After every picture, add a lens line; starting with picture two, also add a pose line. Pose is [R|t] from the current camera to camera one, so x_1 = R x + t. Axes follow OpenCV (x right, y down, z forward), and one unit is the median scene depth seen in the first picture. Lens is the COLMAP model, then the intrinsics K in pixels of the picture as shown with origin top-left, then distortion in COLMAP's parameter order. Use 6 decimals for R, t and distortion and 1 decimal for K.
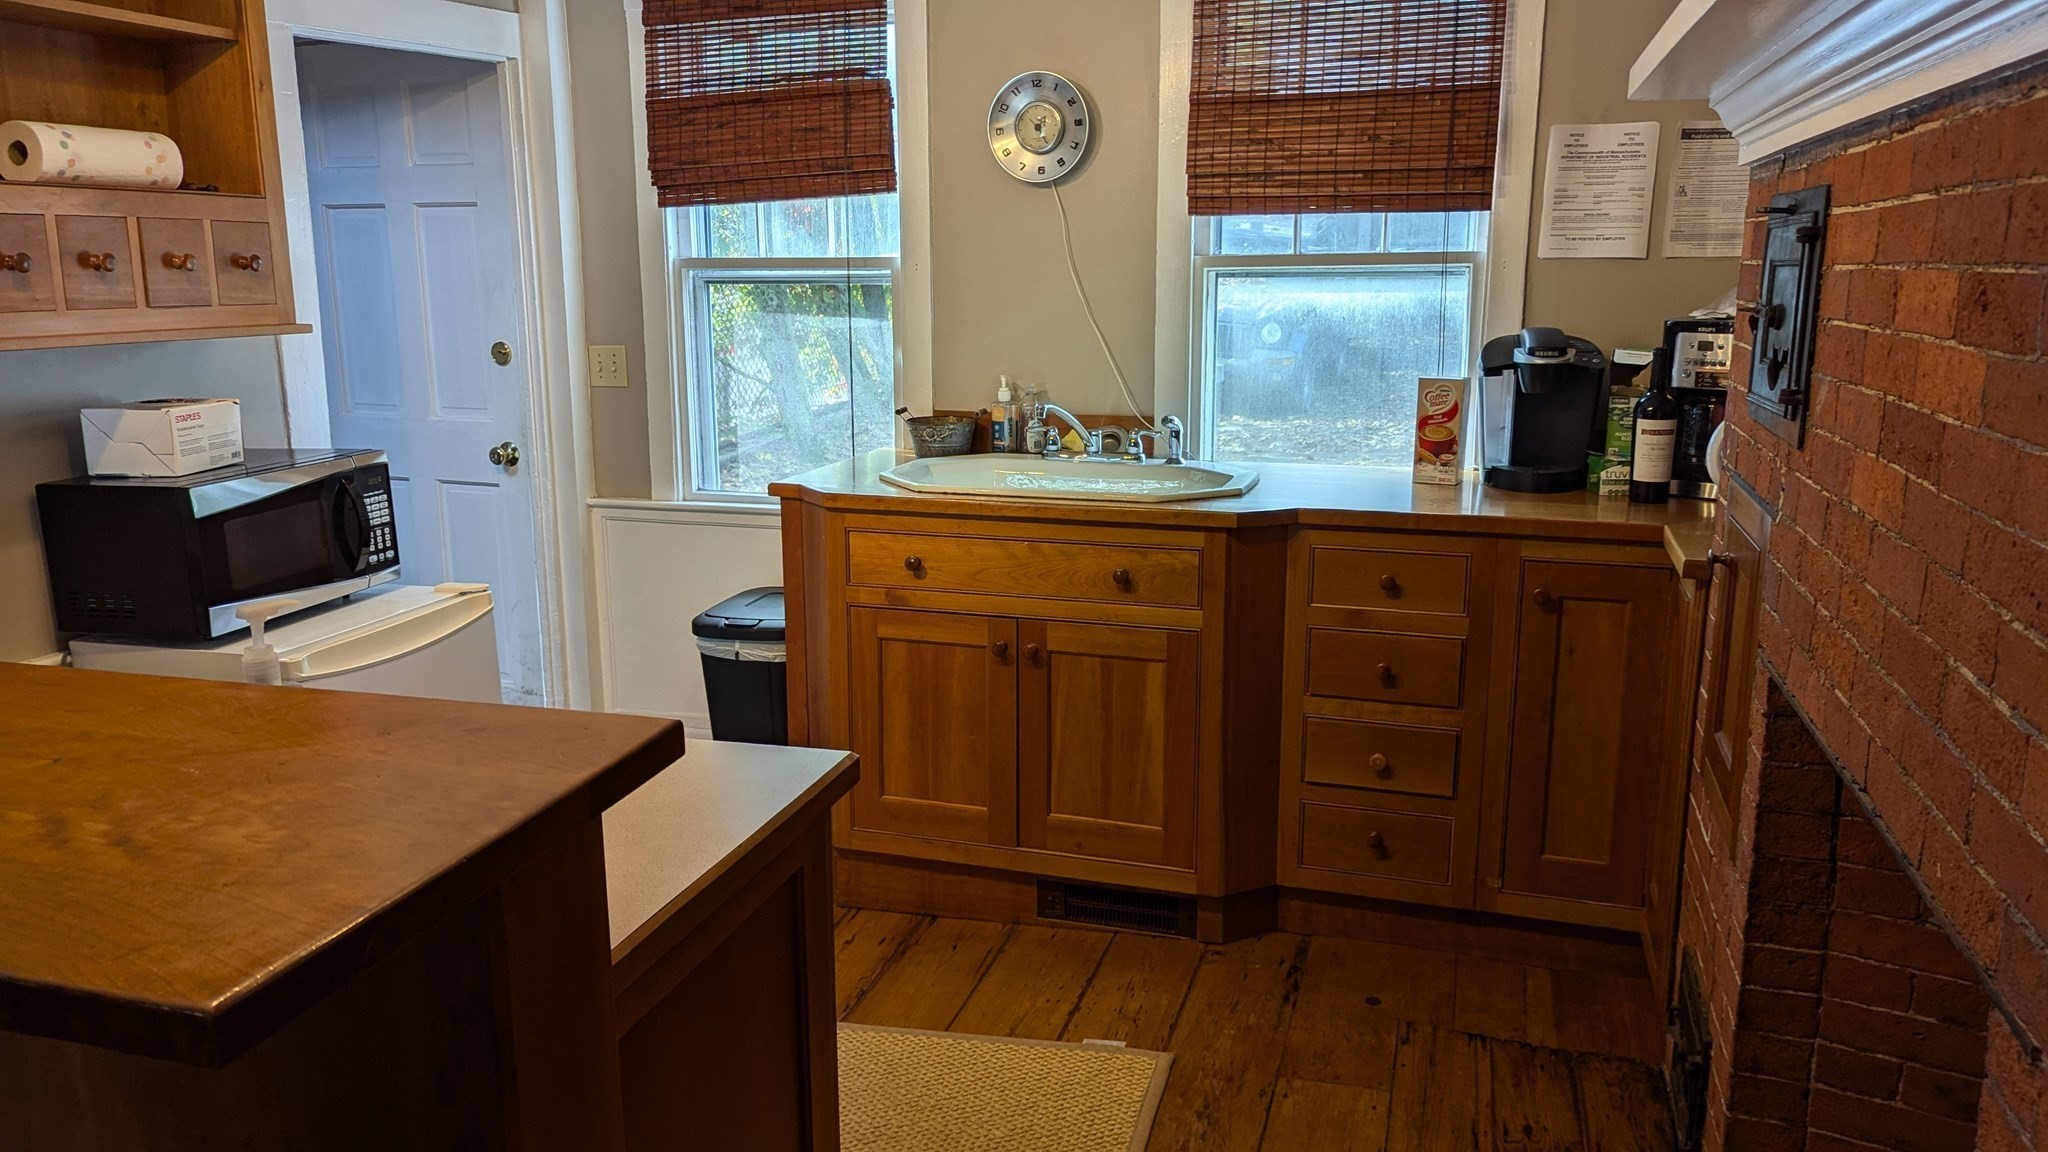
lens RADIAL K [[1525.1, 0, 1012.7], [0, 1525.1, 572.3], [0, 0, 1]] dist [0.061599, -0.067813]
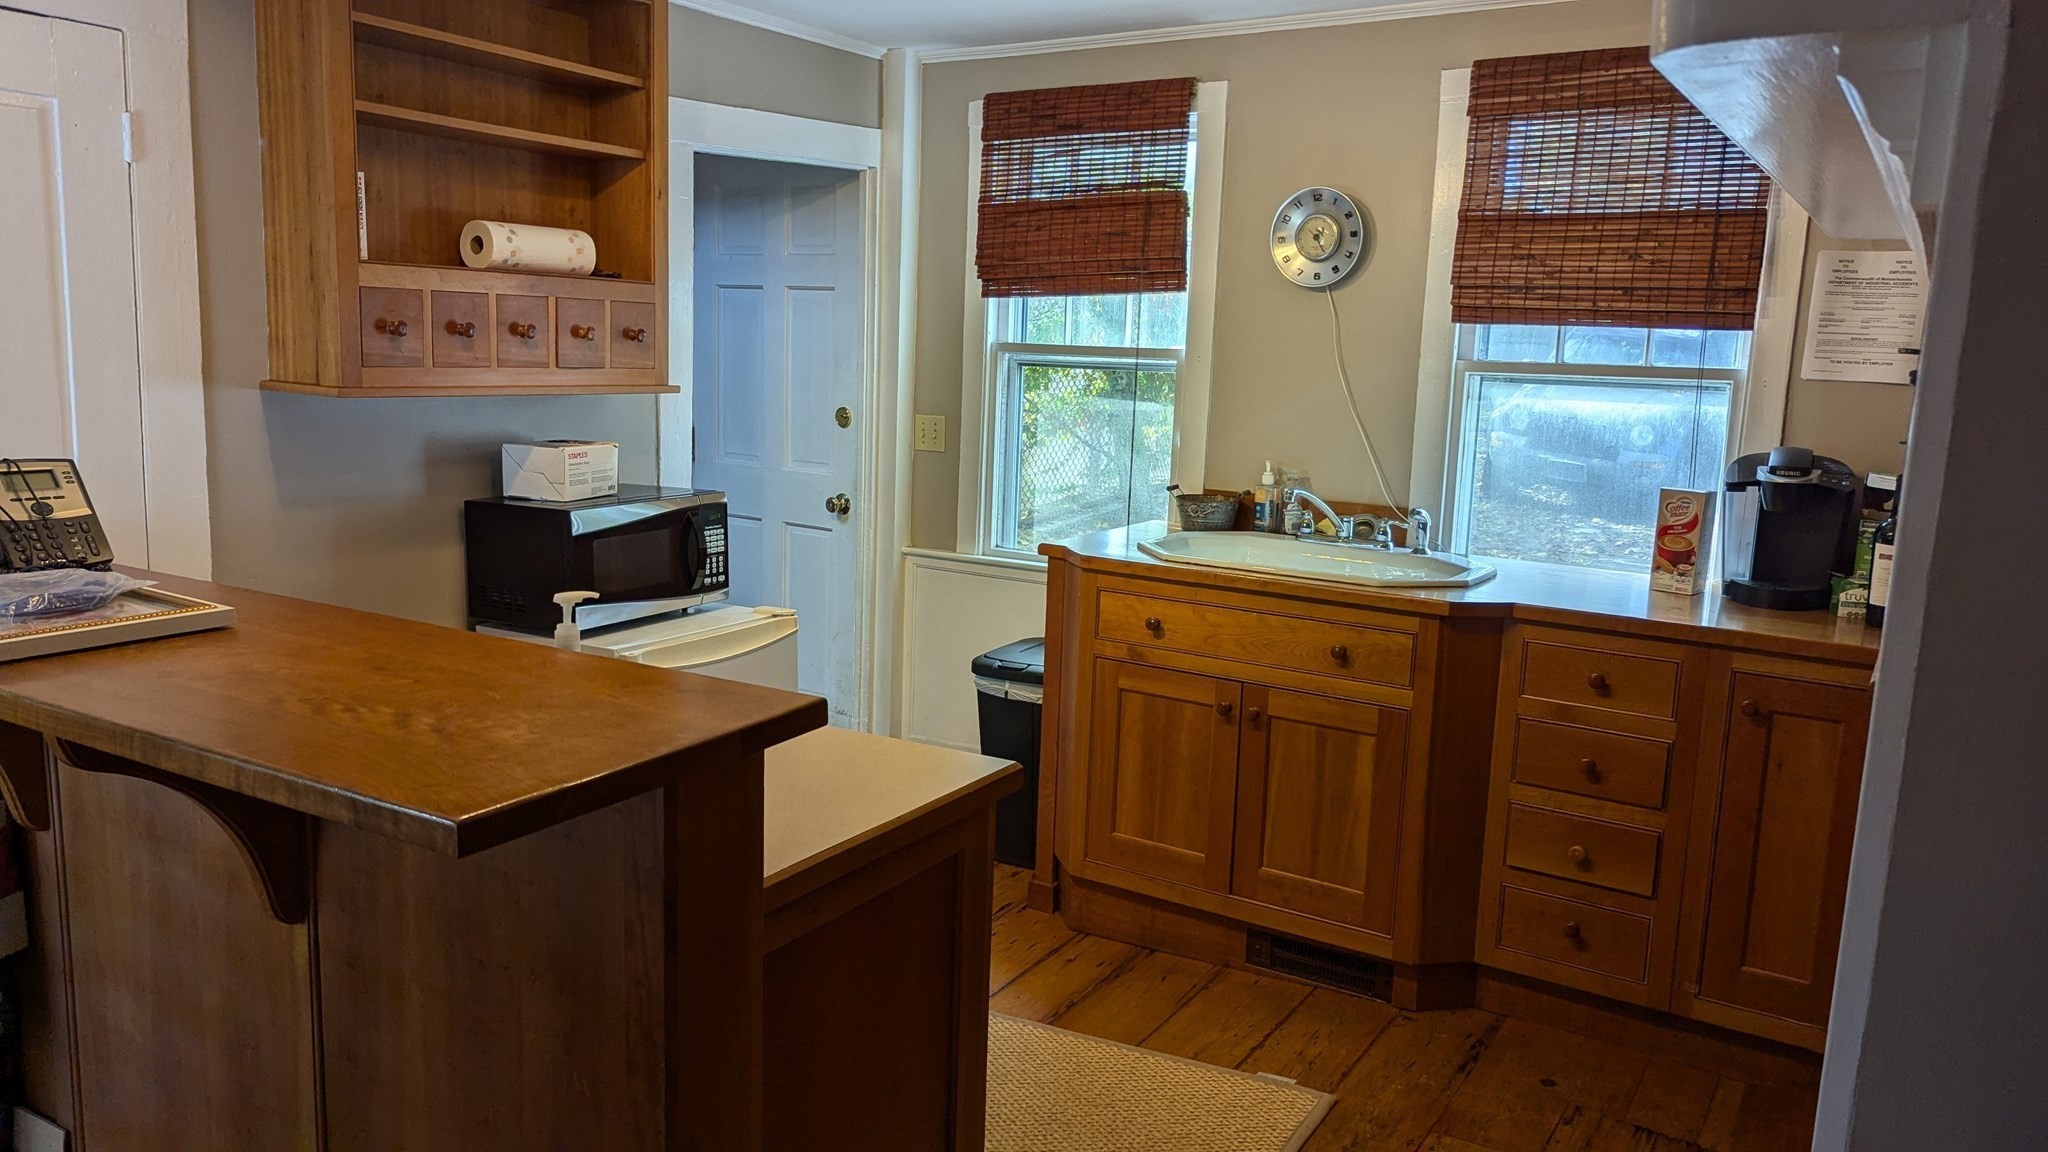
lens RADIAL K [[1525.1, 0, 1012.7], [0, 1525.1, 572.3], [0, 0, 1]] dist [0.061599, -0.067813]
pose [[0.968016, 0.079009, -0.238123, 0.095018], [-0.090612, 0.995155, -0.038166, 0.008221], [0.233954, 0.058522, 0.970485, -0.102510]]
